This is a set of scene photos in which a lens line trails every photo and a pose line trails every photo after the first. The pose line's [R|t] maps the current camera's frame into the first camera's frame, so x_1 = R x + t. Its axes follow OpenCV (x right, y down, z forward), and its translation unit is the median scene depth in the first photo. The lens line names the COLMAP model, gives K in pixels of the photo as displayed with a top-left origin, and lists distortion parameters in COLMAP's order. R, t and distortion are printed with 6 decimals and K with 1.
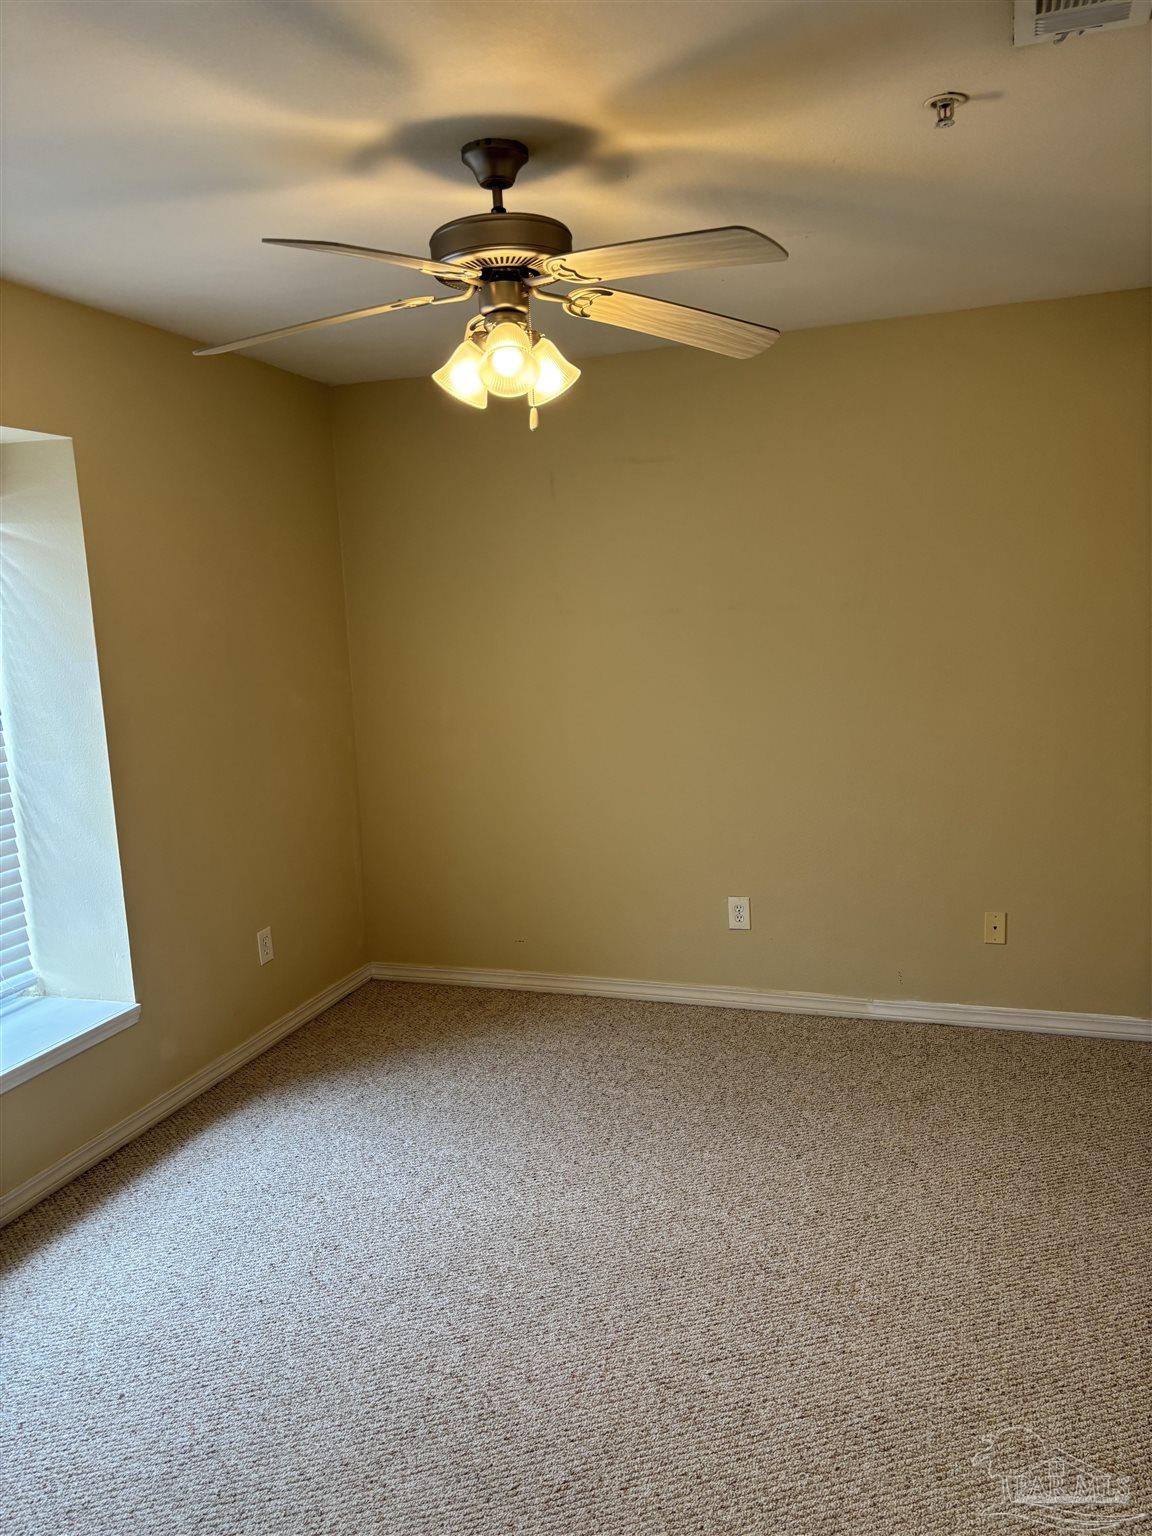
lens RADIAL K [[1165.4, 0, 576.0], [0, 1165.4, 768.0], [0, 0, 1]] dist [0.057329, -0.067720]
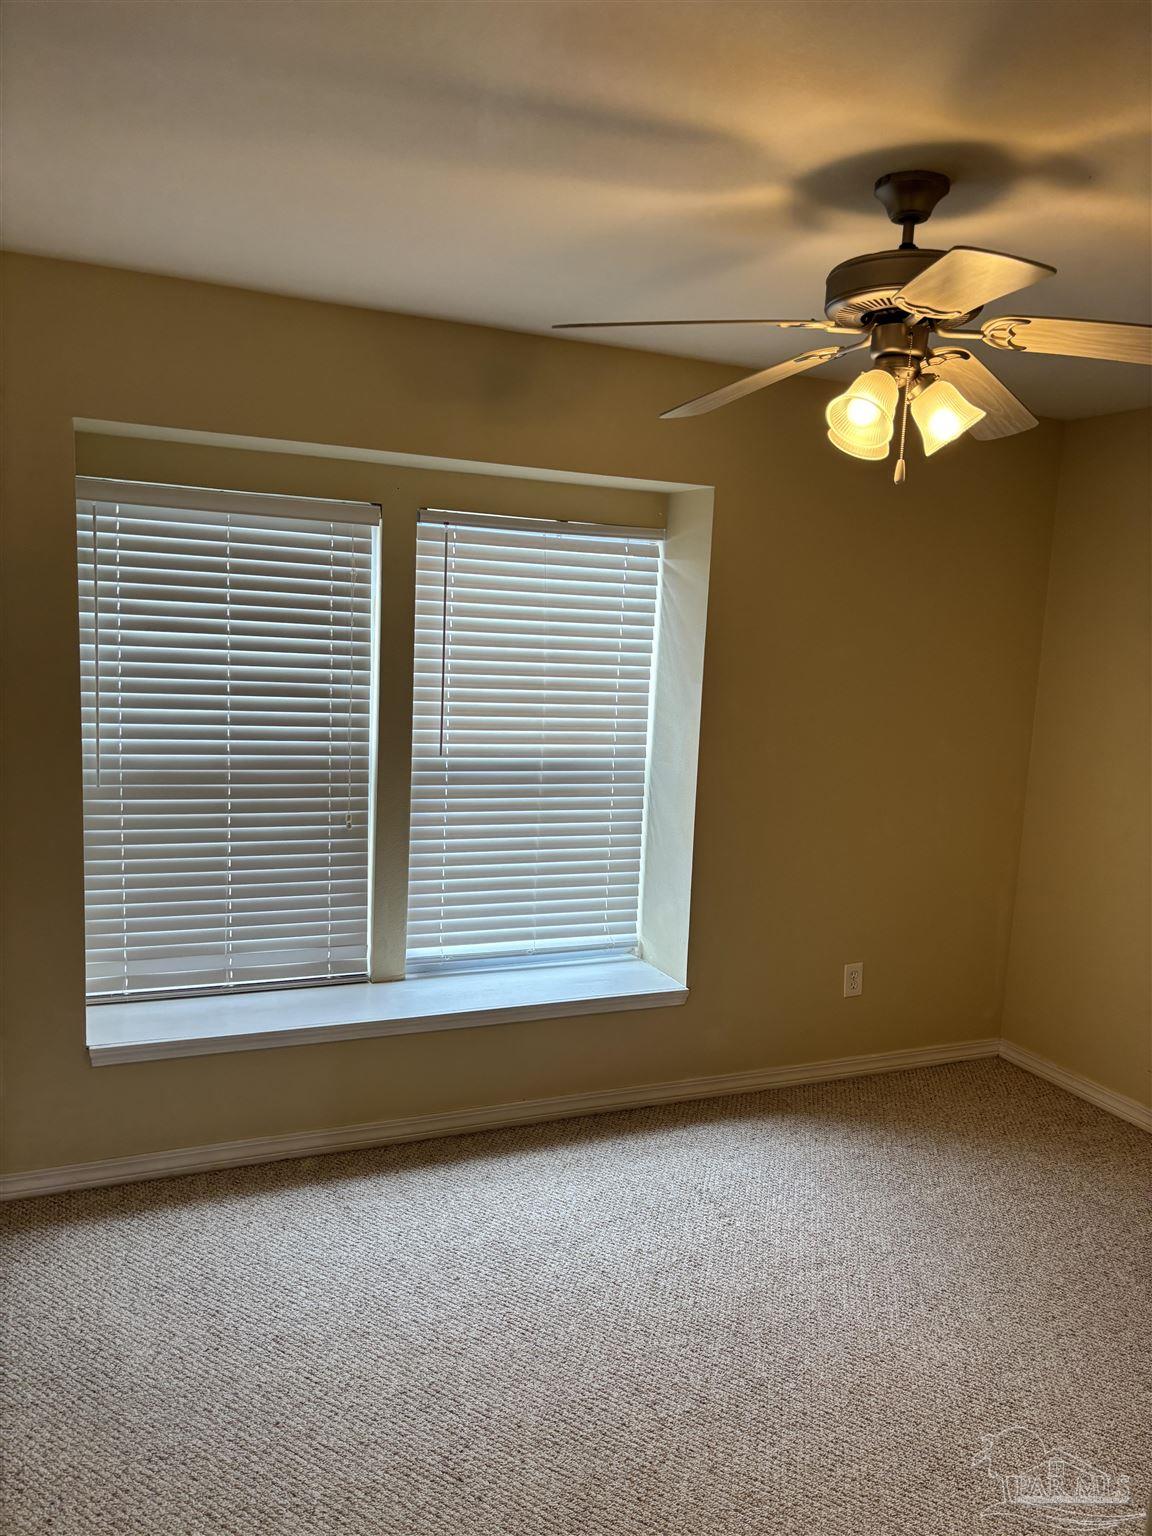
lens RADIAL K [[1155.1, 0, 576.0], [0, 1155.1, 768.0], [0, 0, 1]] dist [0.050688, -0.069224]
pose [[0.673371, 0.169763, -0.719550, 0.453494], [-0.184058, 0.981129, 0.059231, -0.073515], [0.716027, 0.092554, 0.691910, 0.203863]]
